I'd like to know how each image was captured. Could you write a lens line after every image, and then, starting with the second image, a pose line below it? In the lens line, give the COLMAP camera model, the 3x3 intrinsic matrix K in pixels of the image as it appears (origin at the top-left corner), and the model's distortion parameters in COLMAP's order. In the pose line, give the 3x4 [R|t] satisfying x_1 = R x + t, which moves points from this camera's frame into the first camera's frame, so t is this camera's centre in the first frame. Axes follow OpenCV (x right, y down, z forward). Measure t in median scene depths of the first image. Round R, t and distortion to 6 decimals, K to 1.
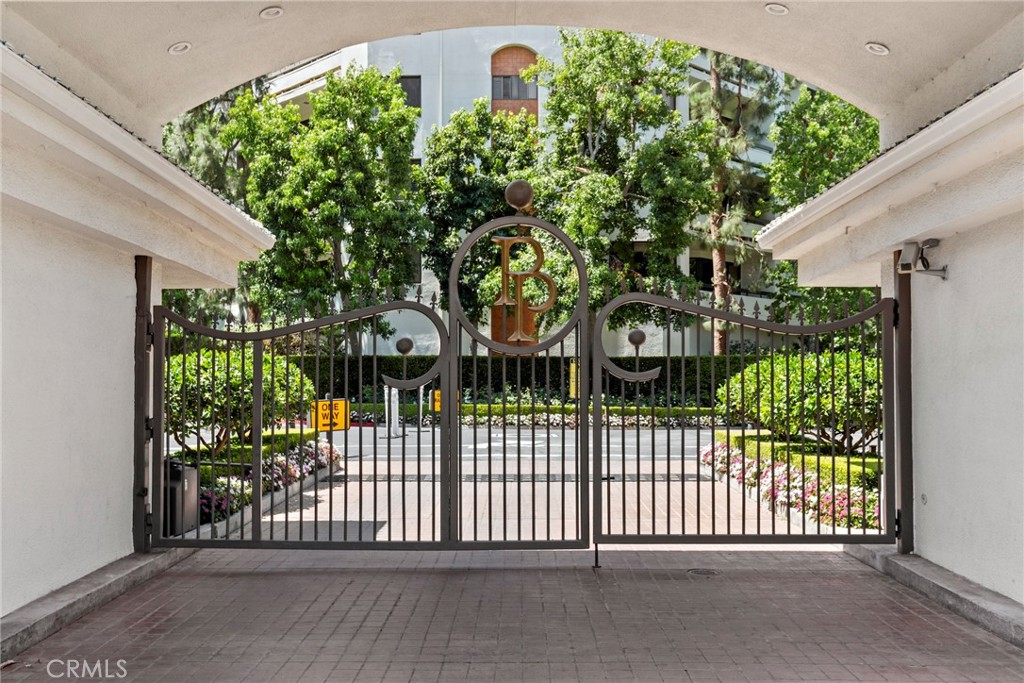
lens RADIAL K [[1033.2, 0, 512.0], [0, 1033.2, 341.5], [0, 0, 1]] dist [0.003555, 0.001432]
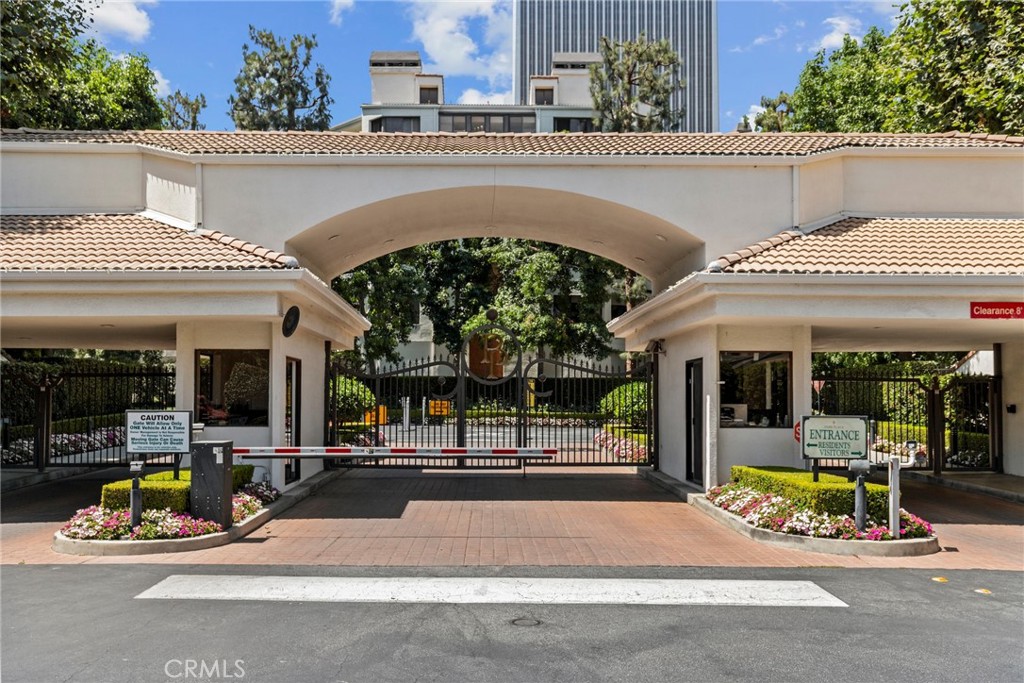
lens RADIAL K [[911.3, 0, 512.0], [0, 911.3, 341.5], [0, 0, 1]] dist [-0.004768, -0.000806]
pose [[0.999406, 0.006781, 0.033777, -0.004570], [-0.006150, 0.999805, -0.018772, -0.012095], [-0.033898, 0.018553, 0.999253, -0.271615]]
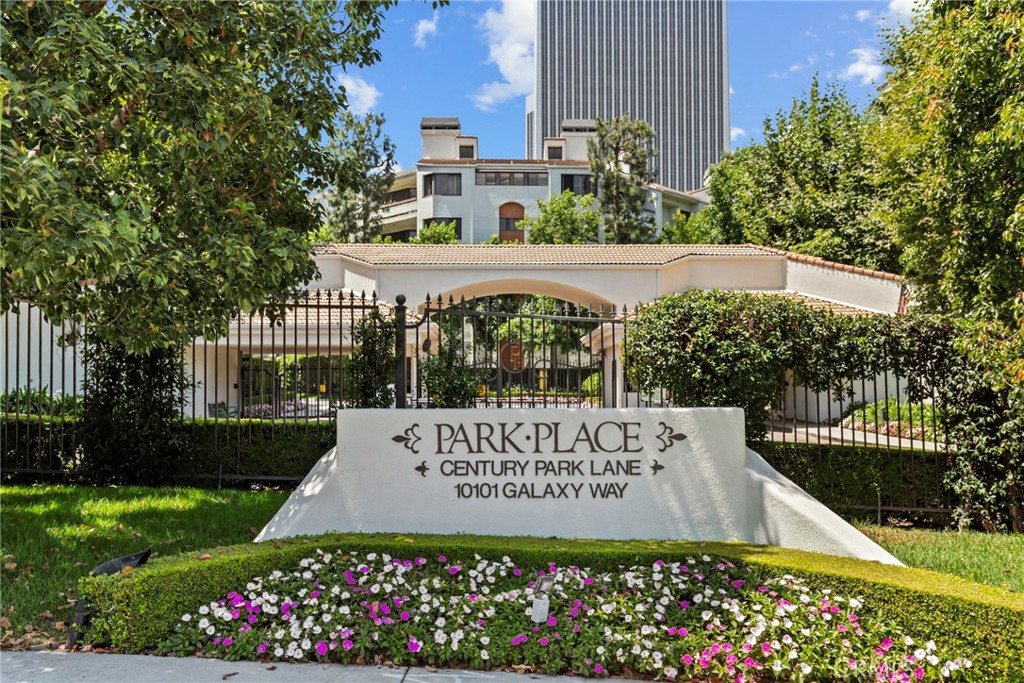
lens RADIAL K [[911.3, 0, 512.0], [0, 911.3, 341.5], [0, 0, 1]] dist [-0.004768, -0.000806]
pose [[0.999965, 0.000939, 0.008276, -0.012416], [-0.000878, 0.999972, -0.007442, -0.024844], [-0.008283, 0.007434, 0.999938, -0.757339]]
